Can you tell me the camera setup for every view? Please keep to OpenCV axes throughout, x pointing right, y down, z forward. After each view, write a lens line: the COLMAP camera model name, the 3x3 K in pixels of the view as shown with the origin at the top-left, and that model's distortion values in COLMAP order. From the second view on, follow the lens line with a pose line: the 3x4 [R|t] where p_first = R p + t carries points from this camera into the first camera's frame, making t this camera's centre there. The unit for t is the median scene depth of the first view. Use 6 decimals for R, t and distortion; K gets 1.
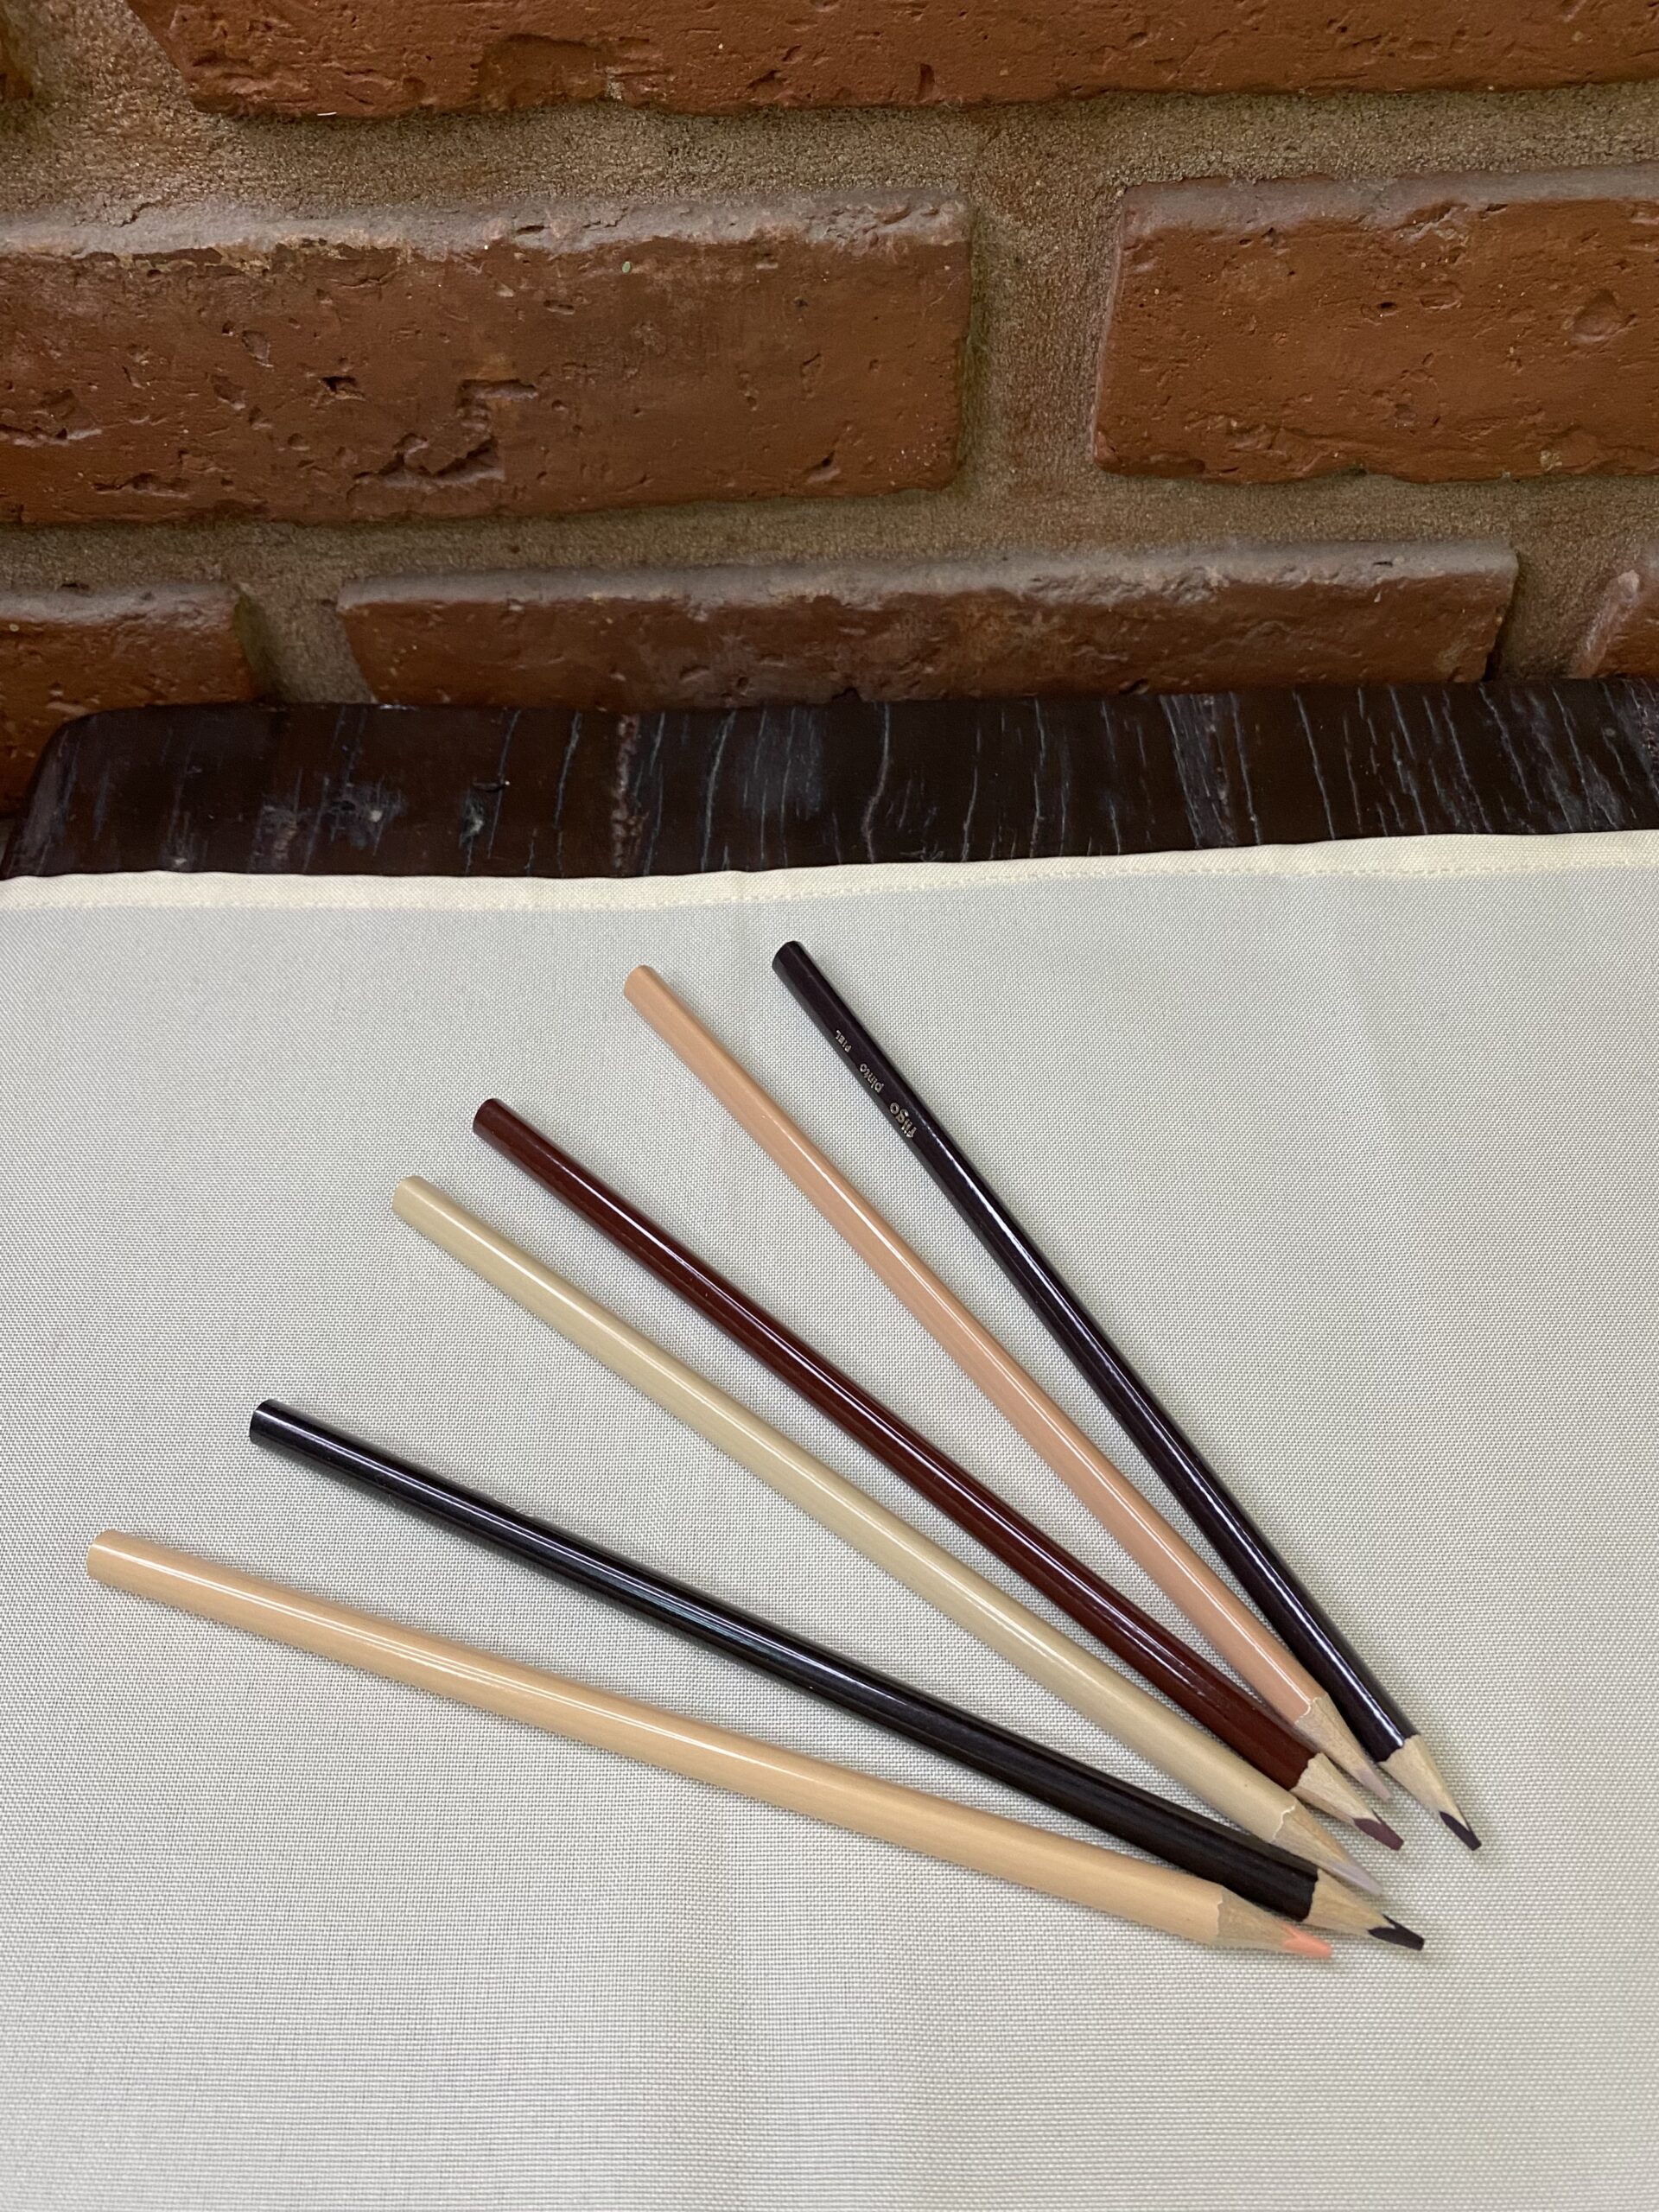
lens RADIAL K [[1651.0, 0, 829.6], [0, 1651.0, 1077.2], [0, 0, 1]] dist [-0.028720, 0.038402]
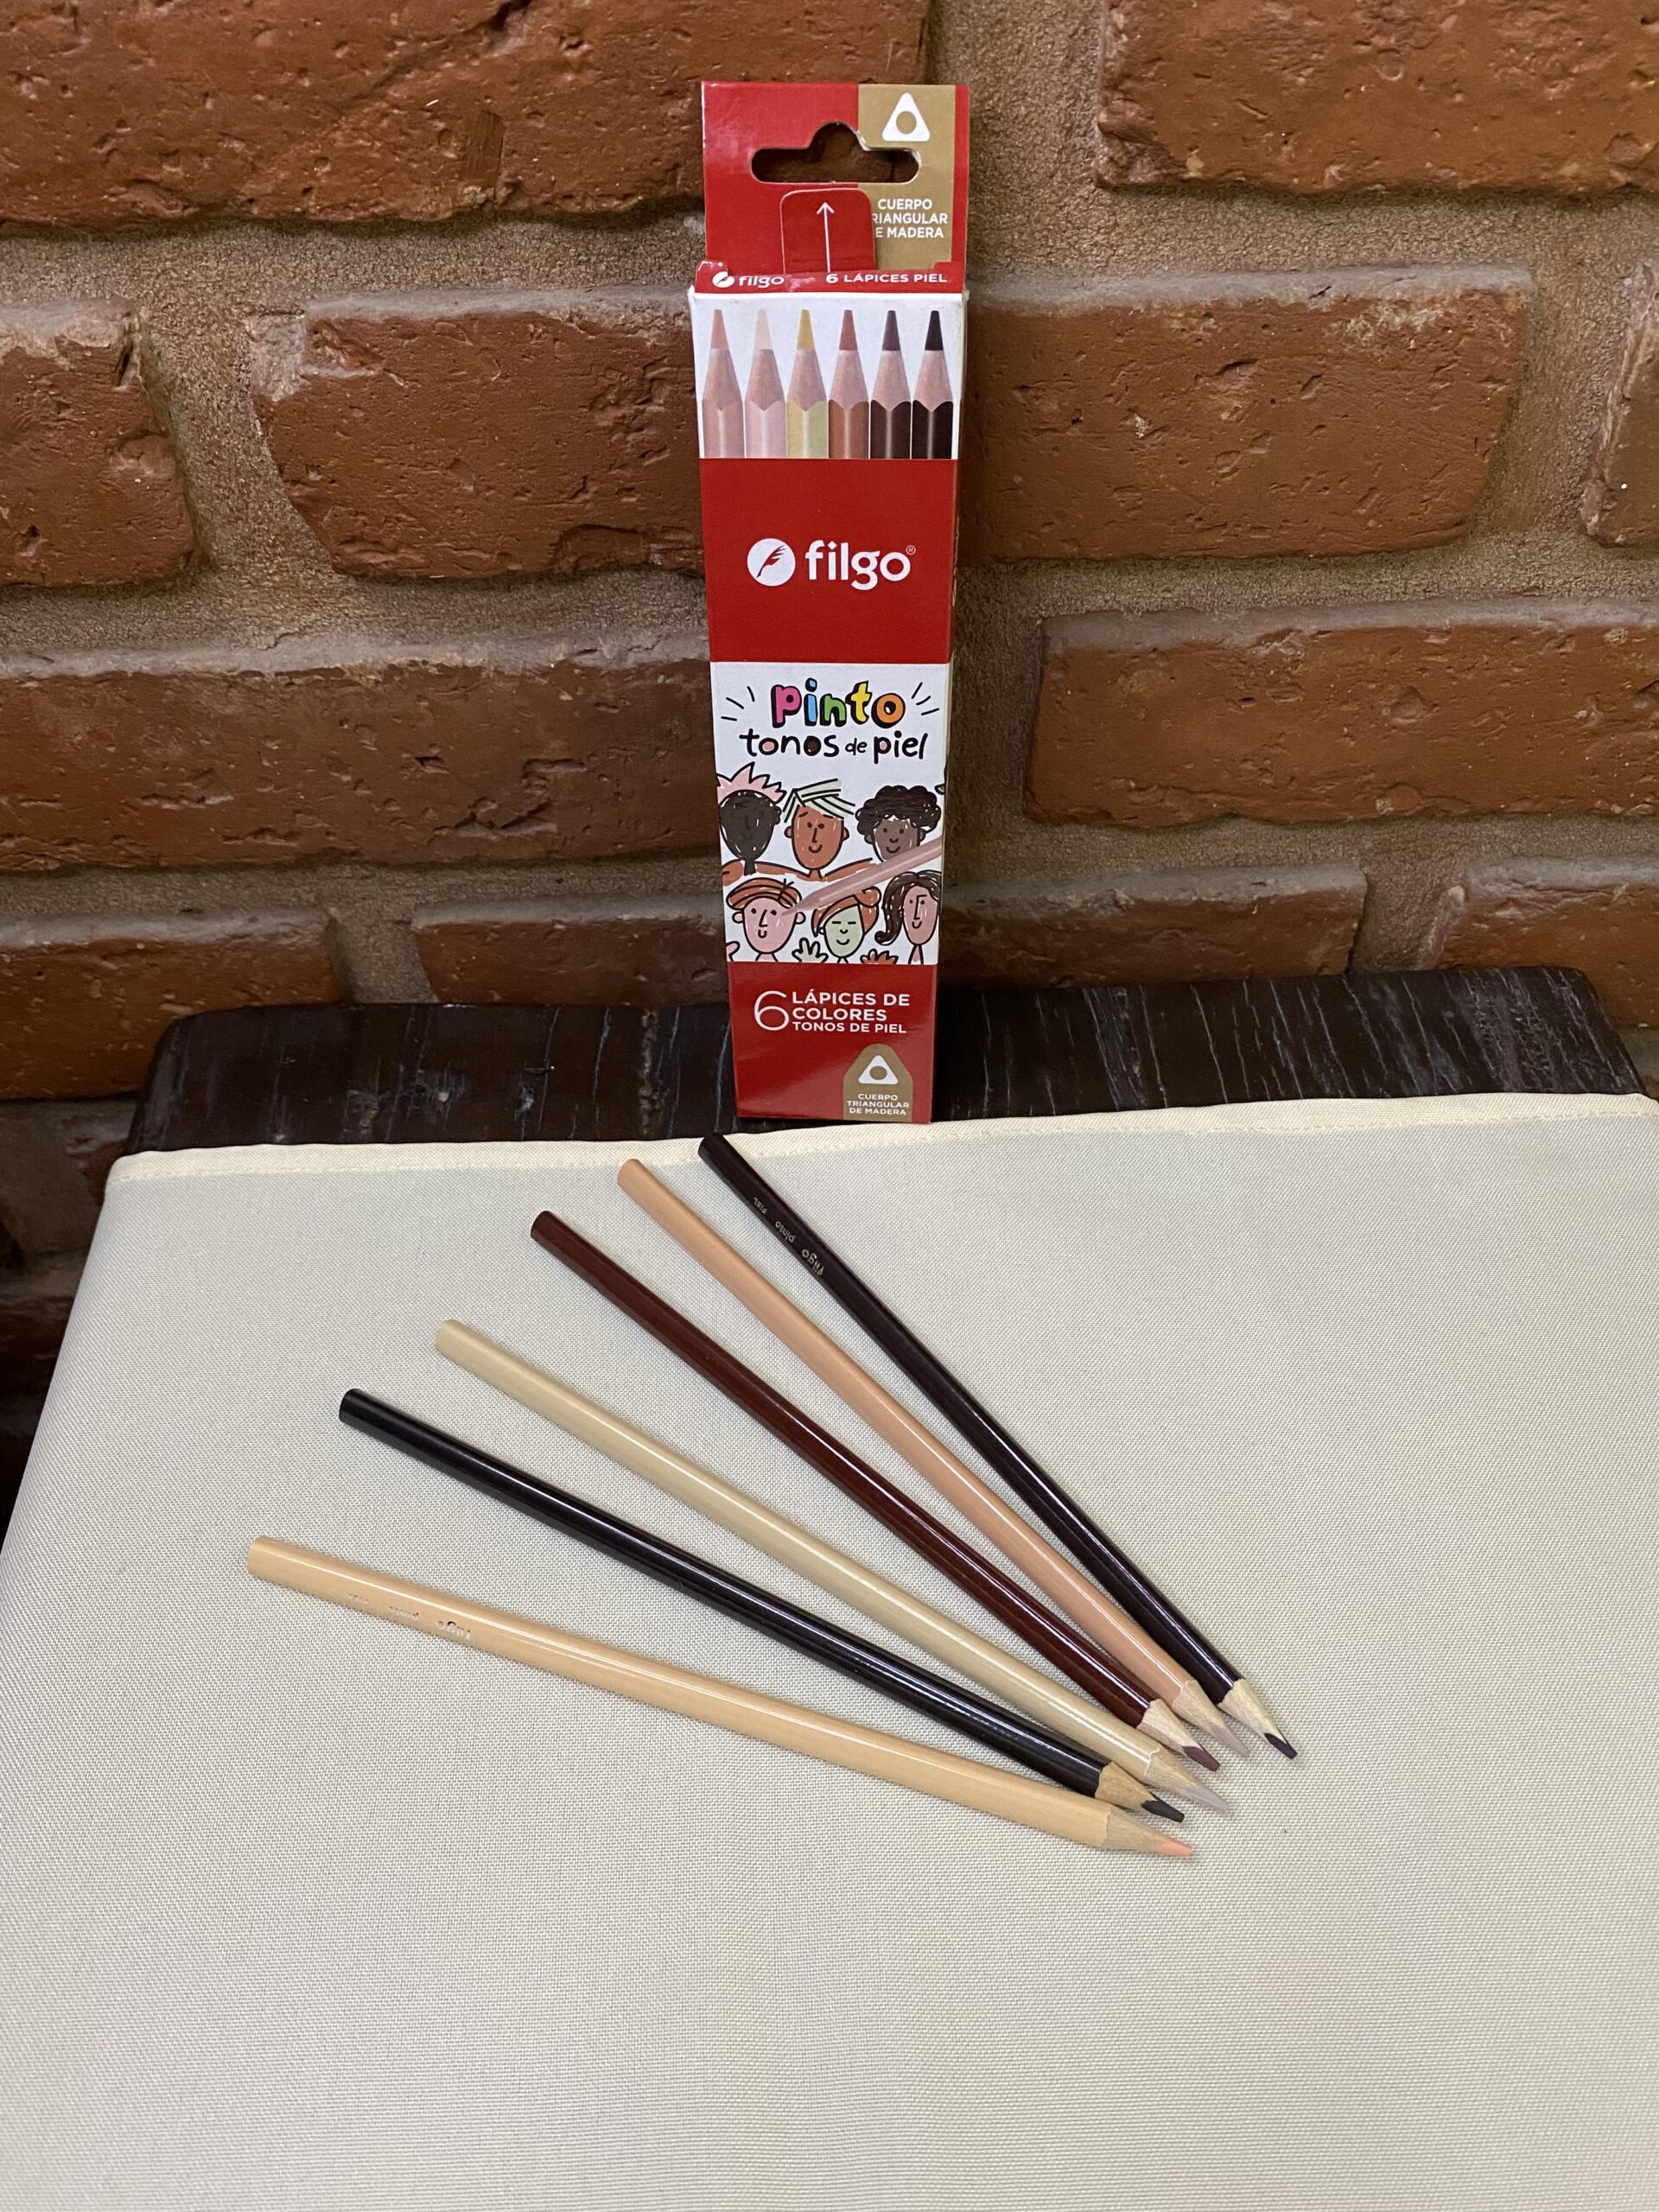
lens RADIAL K [[1606.4, 0, 834.0], [0, 1606.4, 1111.7], [0, 0, 1]] dist [0.016688, -0.009519]
pose [[0.999319, -0.014357, 0.033987, -0.028431], [0.018417, 0.992320, -0.122316, 0.001874], [-0.031970, 0.122859, 0.991909, -0.176919]]
